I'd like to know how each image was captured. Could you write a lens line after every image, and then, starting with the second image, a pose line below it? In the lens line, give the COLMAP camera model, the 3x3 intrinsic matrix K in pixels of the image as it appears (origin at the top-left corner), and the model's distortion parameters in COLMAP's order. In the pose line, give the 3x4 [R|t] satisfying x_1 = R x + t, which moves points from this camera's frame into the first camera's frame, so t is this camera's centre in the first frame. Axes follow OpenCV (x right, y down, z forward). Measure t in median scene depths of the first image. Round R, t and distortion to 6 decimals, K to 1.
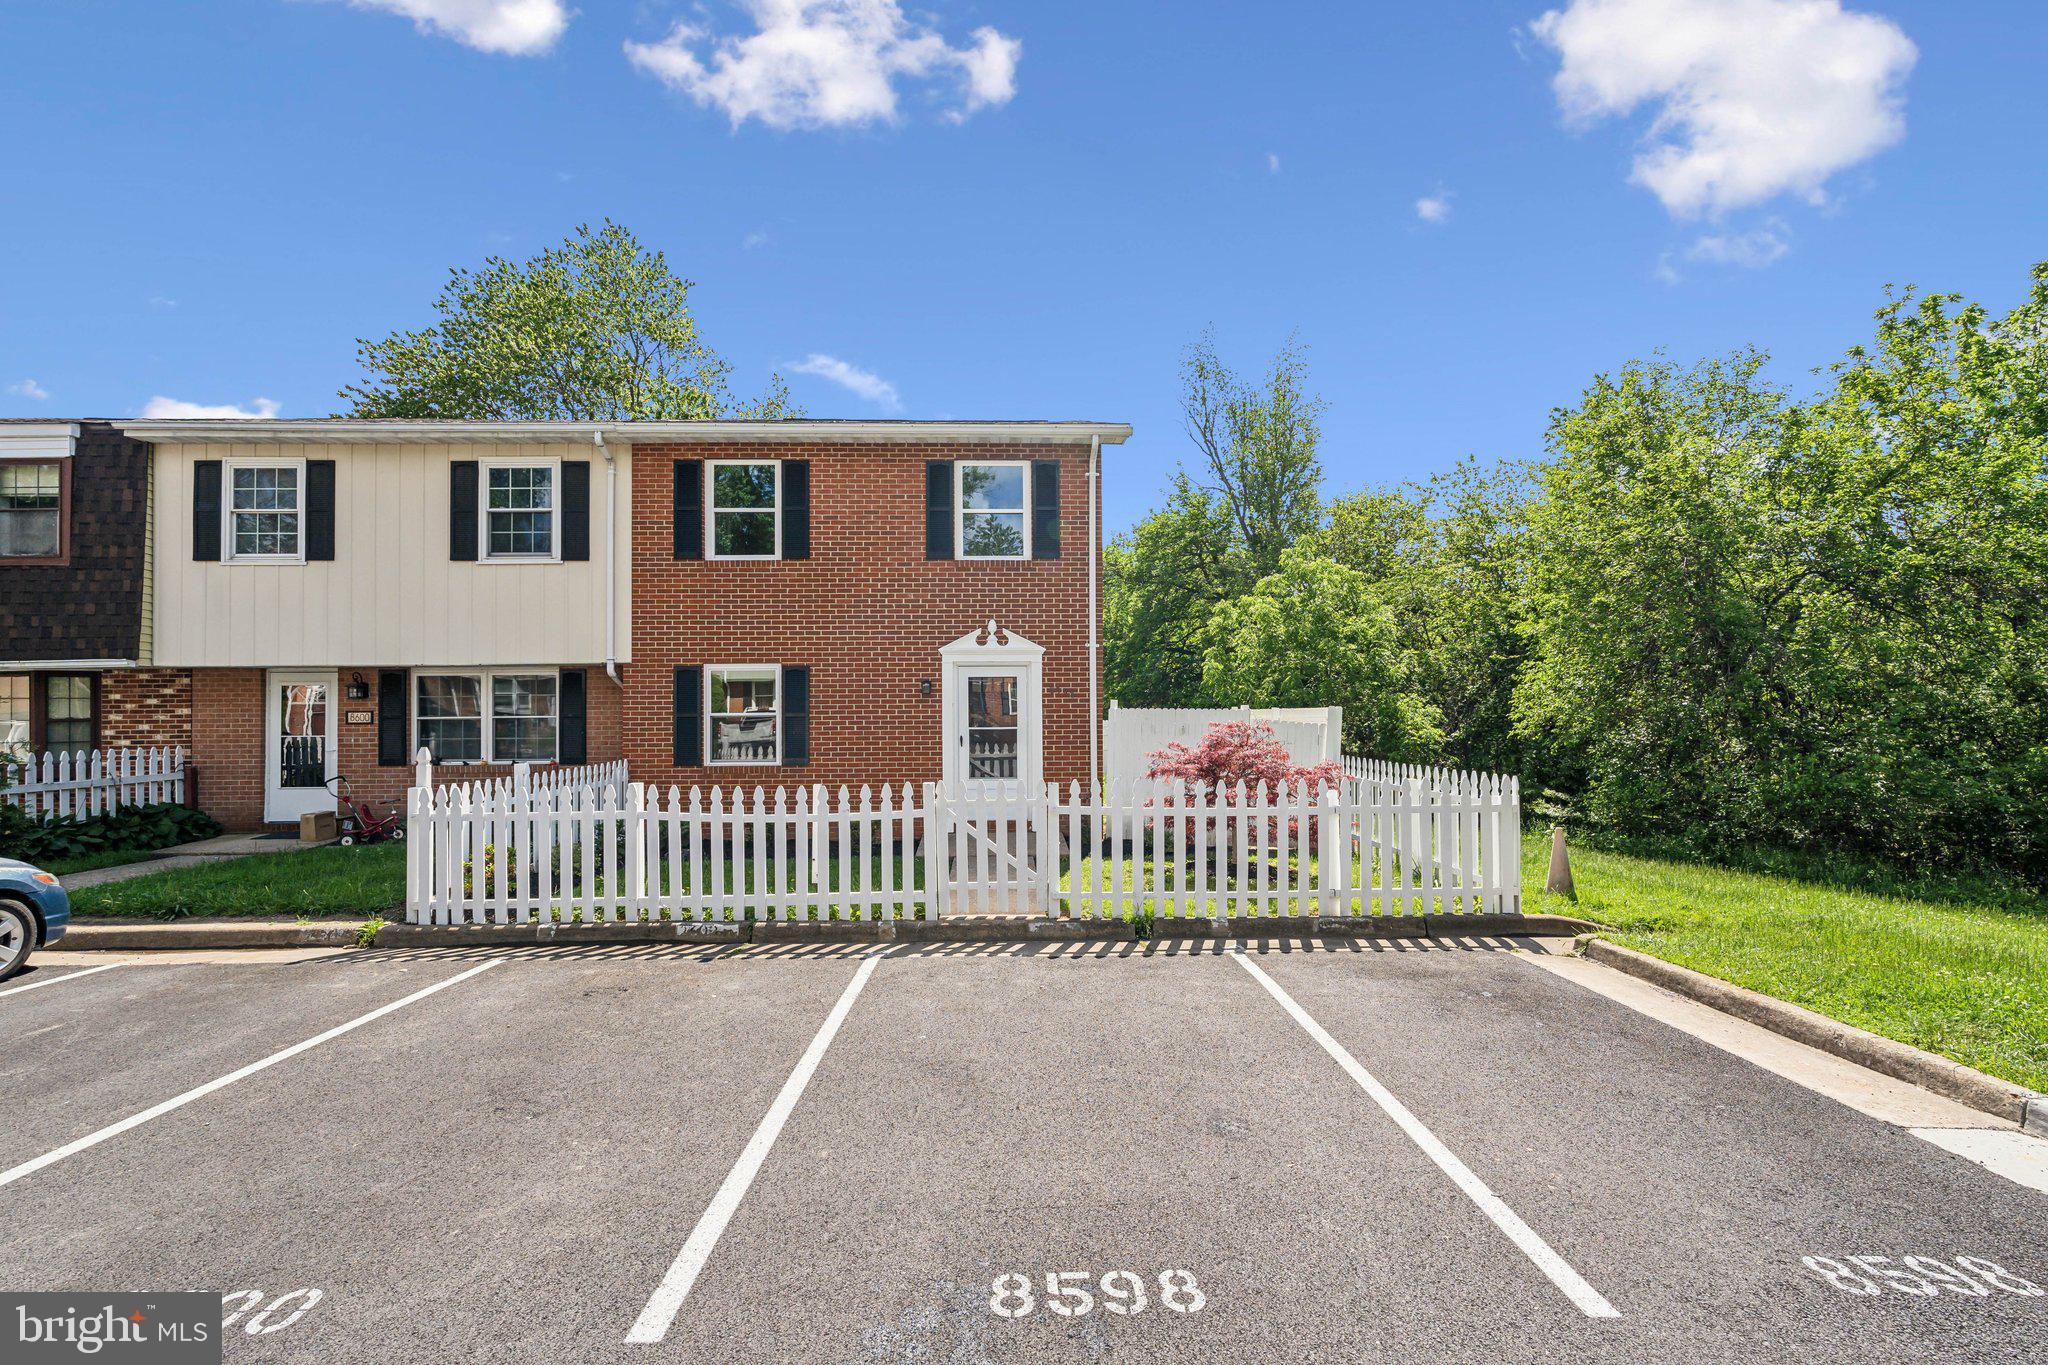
lens RADIAL K [[924.6, 0, 1030.7], [0, 924.6, 680.5], [0, 0, 1]] dist [0.000688, -0.000753]
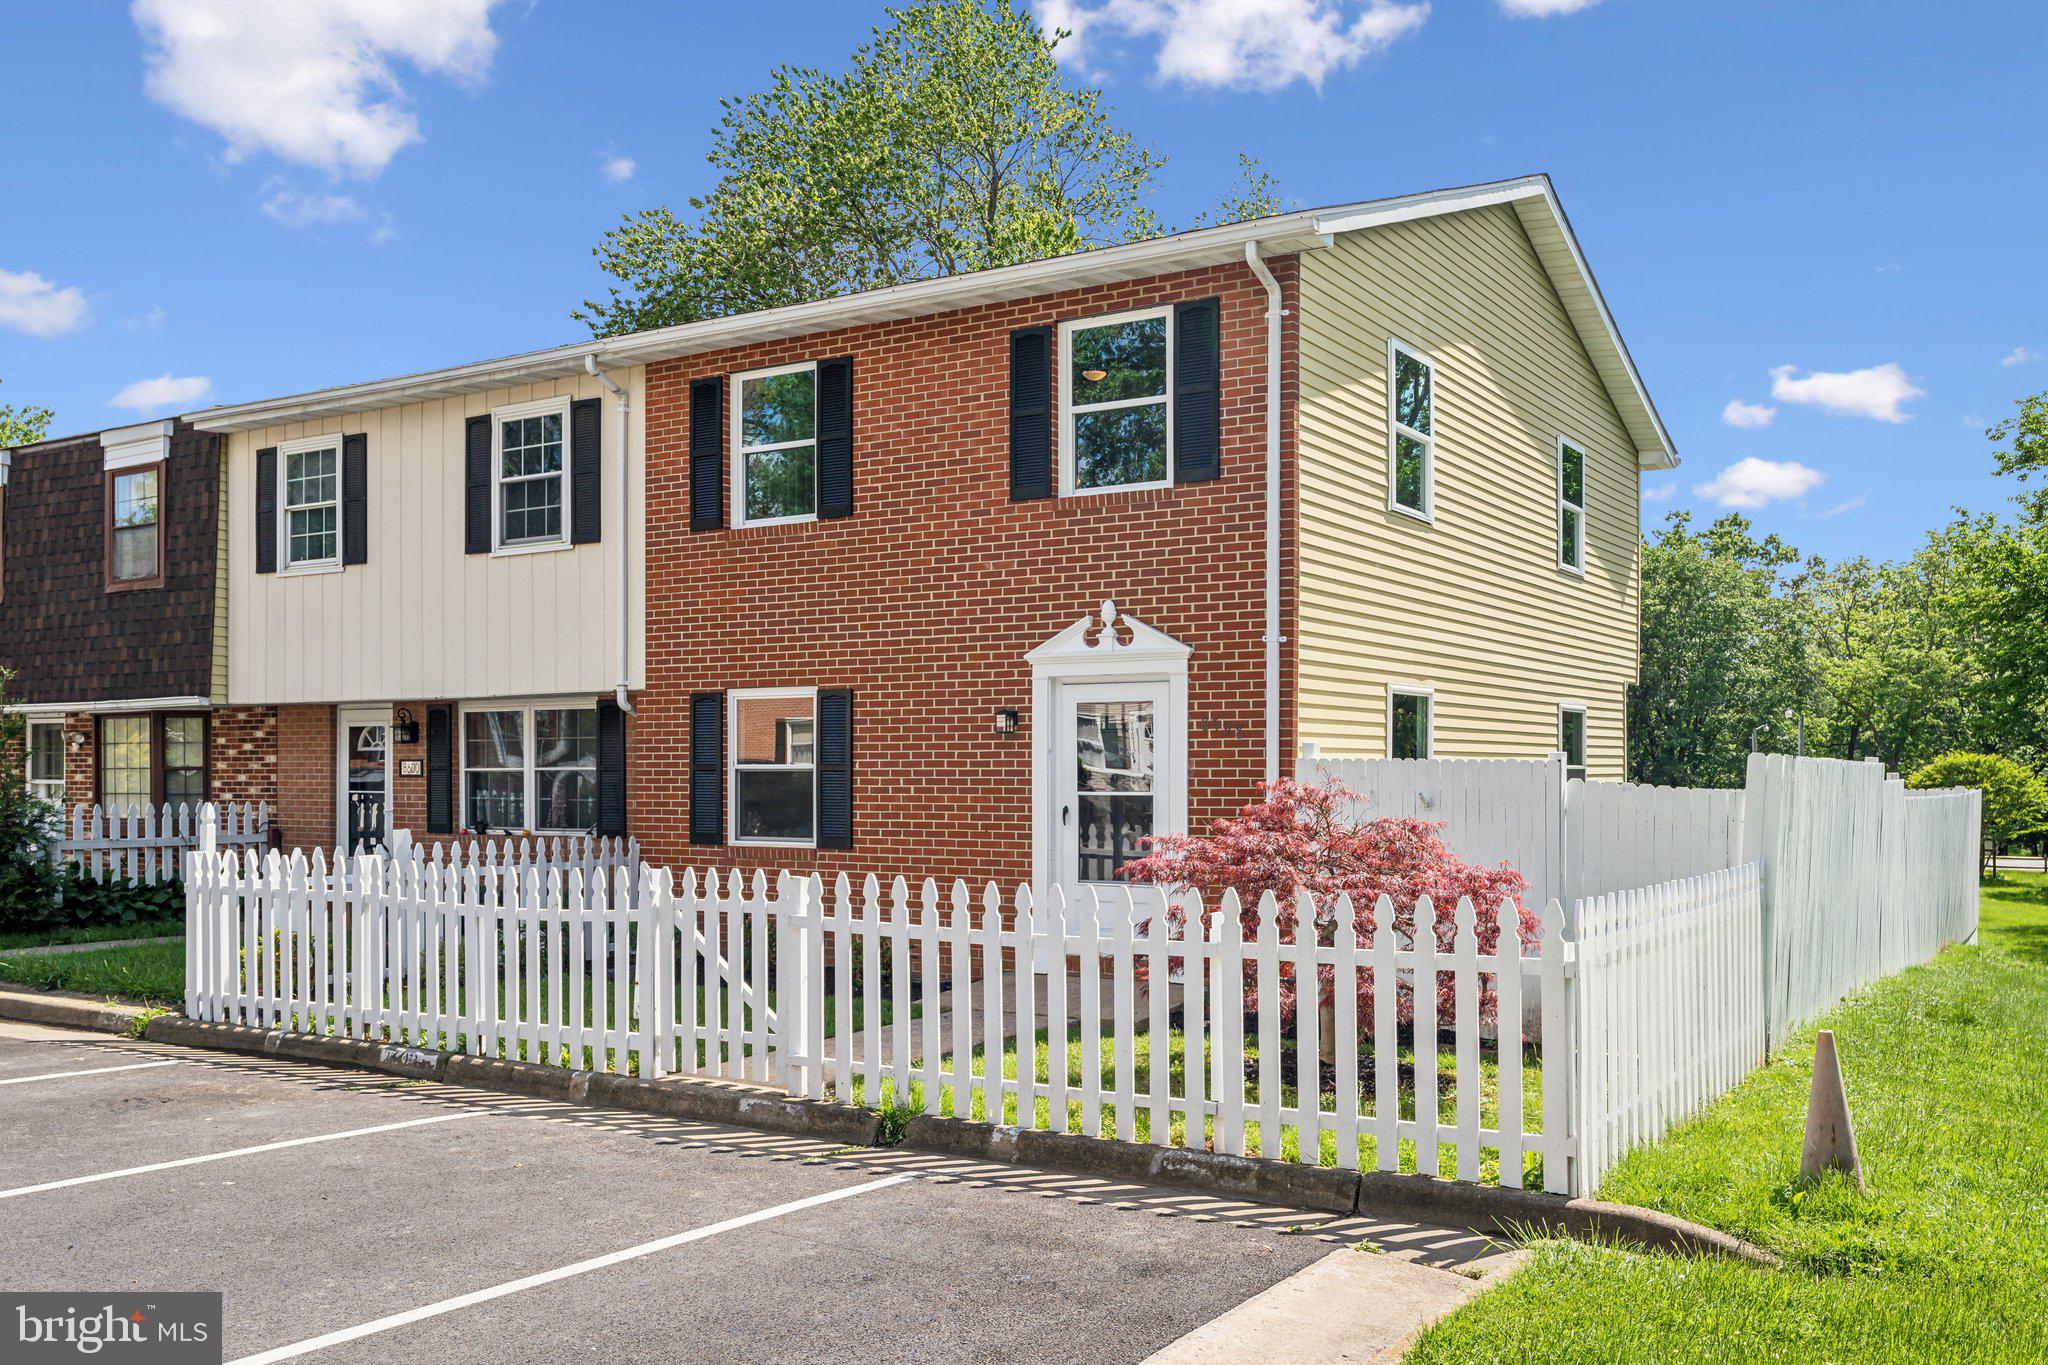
lens RADIAL K [[1855.8, 0, 1041.9], [0, 1855.8, 702.0], [0, 0, 1]] dist [0.004385, 0.000000]
pose [[0.819848, -0.014524, -0.572397, 0.582163], [0.012812, 0.999893, -0.007021, 0.003692], [0.572438, -0.001578, 0.819947, 0.055244]]
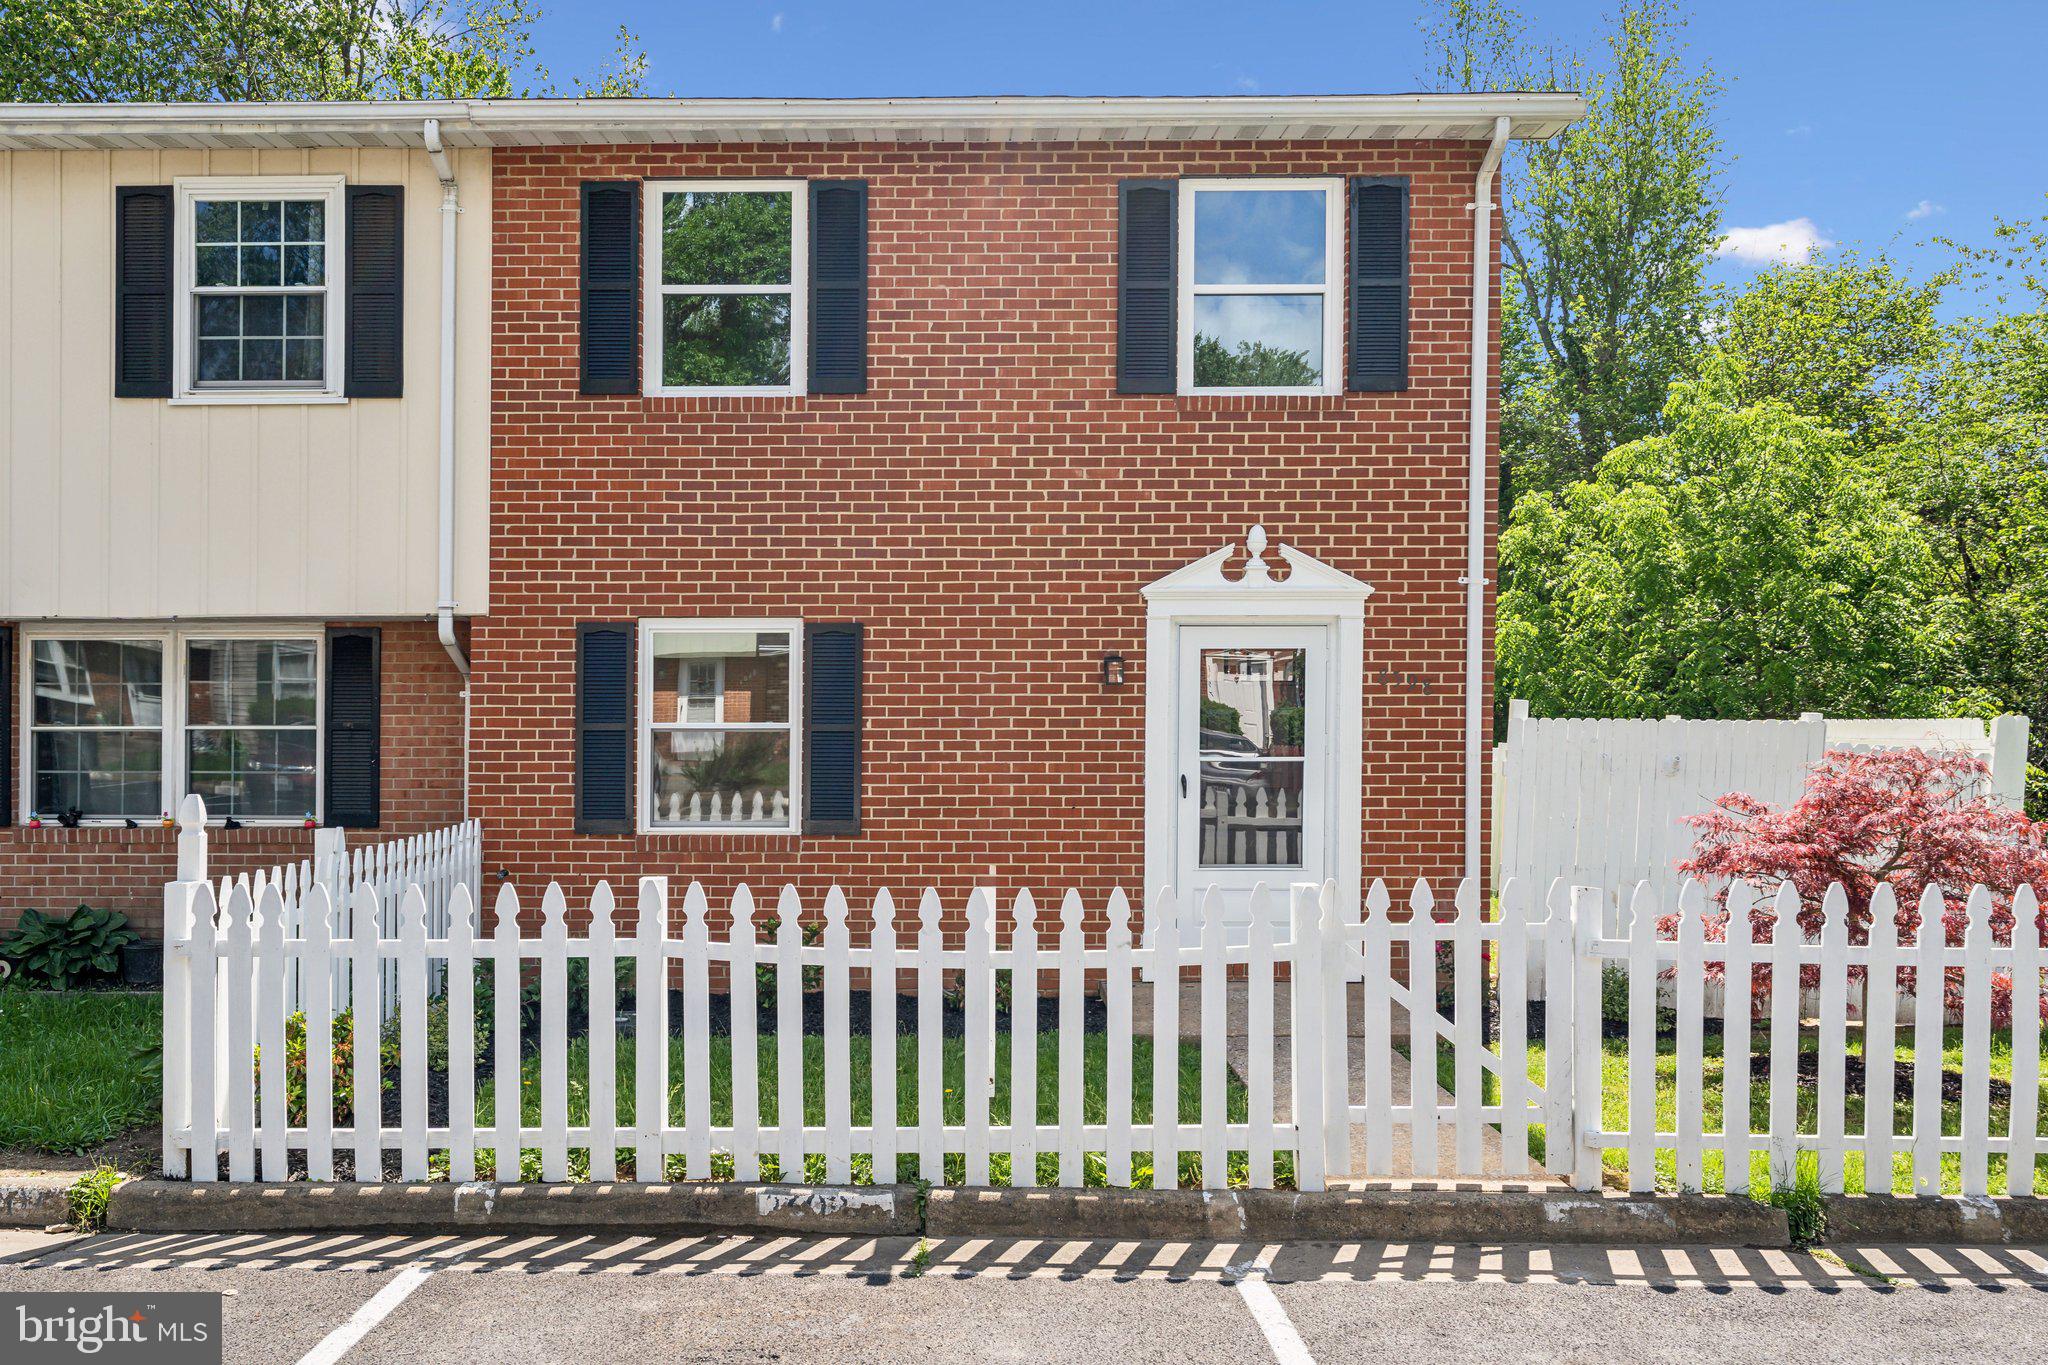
lens RADIAL K [[1855.8, 0, 933.5], [0, 1855.8, 691.1], [0, 0, 1]] dist [0.004385, 0.000000]
pose [[0.998963, 0.006279, -0.045096, -0.164254], [-0.005438, 0.999810, 0.018744, 0.000920], [0.045205, -0.018480, 0.998807, 0.064177]]
